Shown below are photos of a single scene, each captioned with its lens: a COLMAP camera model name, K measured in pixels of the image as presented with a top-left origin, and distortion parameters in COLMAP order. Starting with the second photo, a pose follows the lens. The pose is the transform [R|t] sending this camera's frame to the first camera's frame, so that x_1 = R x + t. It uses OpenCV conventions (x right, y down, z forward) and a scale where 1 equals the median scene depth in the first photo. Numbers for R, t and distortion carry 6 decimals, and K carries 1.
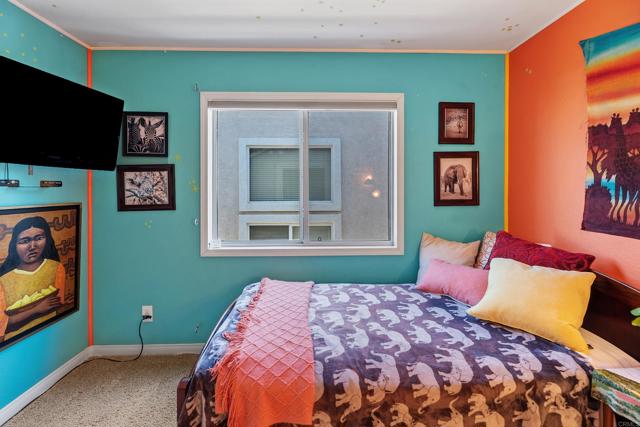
lens RADIAL K [[275.8, 0, 320.8], [0, 275.8, 187.7], [0, 0, 1]] dist [-0.001373, -0.000336]
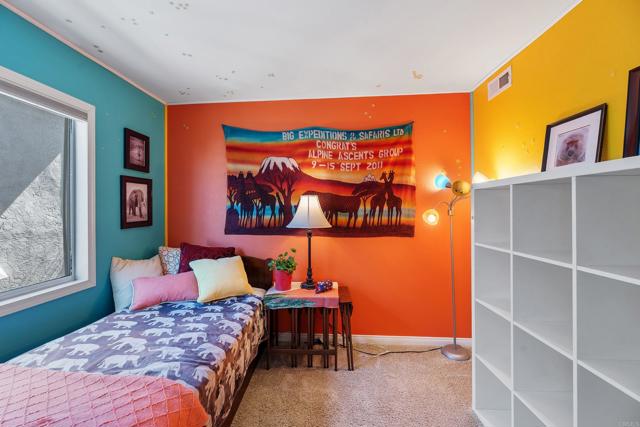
lens RADIAL K [[275.7, 0, 311.5], [0, 275.7, 205.0], [0, 0, 1]] dist [-0.000531, 0.000047]
pose [[0.100374, 0.012568, 0.994870, -0.690819], [0.005947, 0.999895, -0.013231, -0.004877], [-0.994932, 0.007244, 0.100289, 0.272036]]
